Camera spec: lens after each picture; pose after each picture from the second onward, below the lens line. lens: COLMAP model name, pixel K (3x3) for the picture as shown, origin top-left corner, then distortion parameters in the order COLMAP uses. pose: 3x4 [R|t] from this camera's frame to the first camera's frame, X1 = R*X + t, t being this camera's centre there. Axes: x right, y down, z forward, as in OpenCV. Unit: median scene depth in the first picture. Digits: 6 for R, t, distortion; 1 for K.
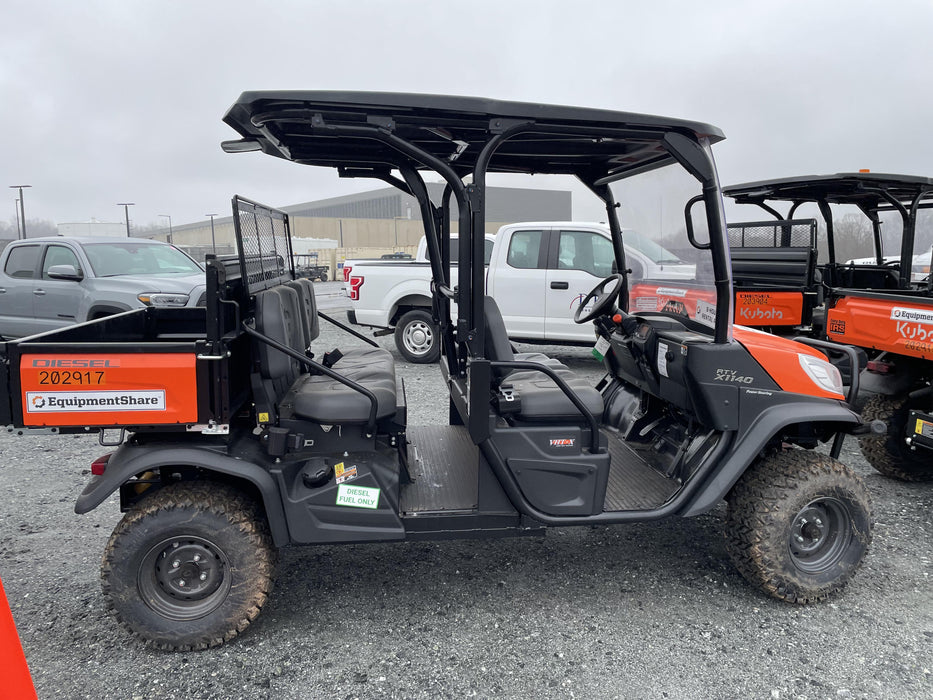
lens RADIAL K [[729.0, 0, 466.2], [0, 729.0, 330.9], [0, 0, 1]] dist [0.080437, -0.004042]
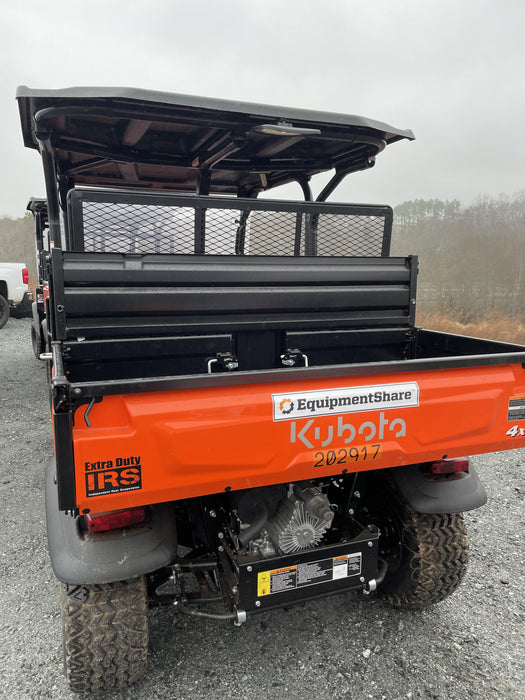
lens RADIAL K [[546.9, 0, 262.1], [0, 546.9, 359.8], [0, 0, 1]] dist [0.080437, -0.004042]
pose [[-0.206556, -0.226497, 0.951858, 0.256821], [0.087234, 0.964700, 0.248483, -0.144411], [-0.974538, 0.134360, -0.179506, 1.098888]]
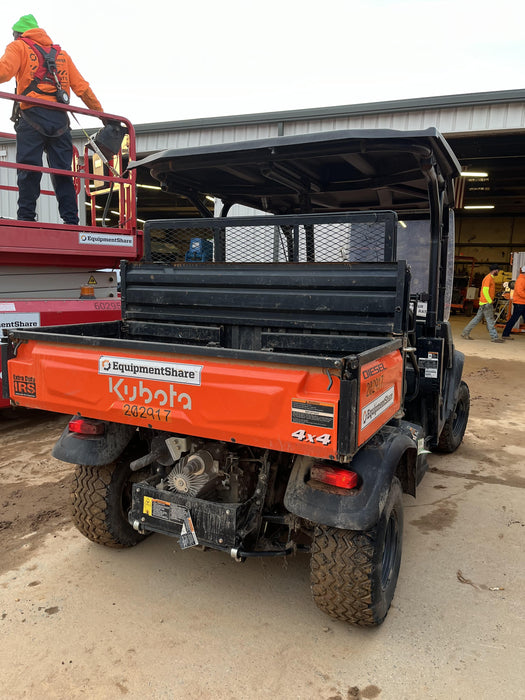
lens RADIAL K [[526.3, 0, 262.5], [0, 526.3, 350.0], [0, 0, 1]] dist [-0.006375, -0.002925]
pose [[0.602391, -0.153318, 0.783338, 0.296246], [0.108053, 0.988009, 0.110283, -0.076007], [-0.790854, 0.018208, 0.611734, 0.609456]]
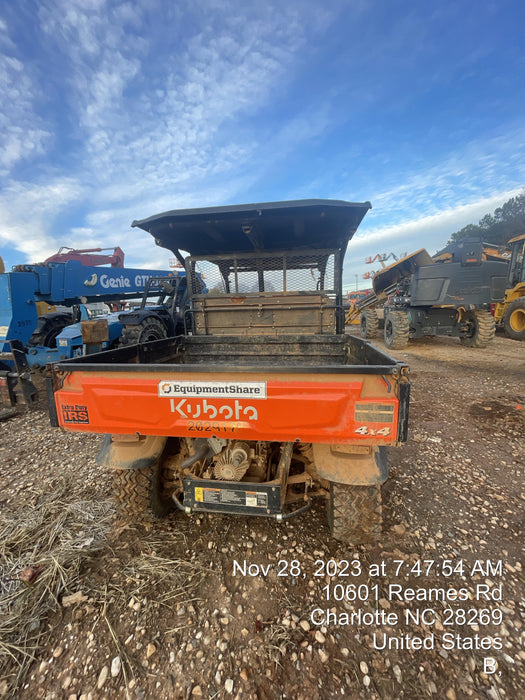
lens RADIAL K [[285.4, 0, 262.5], [0, 285.4, 350.0], [0, 0, 1]] dist [-0.000455, -0.000028]
pose [[0.325198, -0.209046, 0.922250, 0.356082], [0.151717, 0.974160, 0.167315, -0.097743], [-0.933396, 0.085511, 0.348511, 0.822860]]
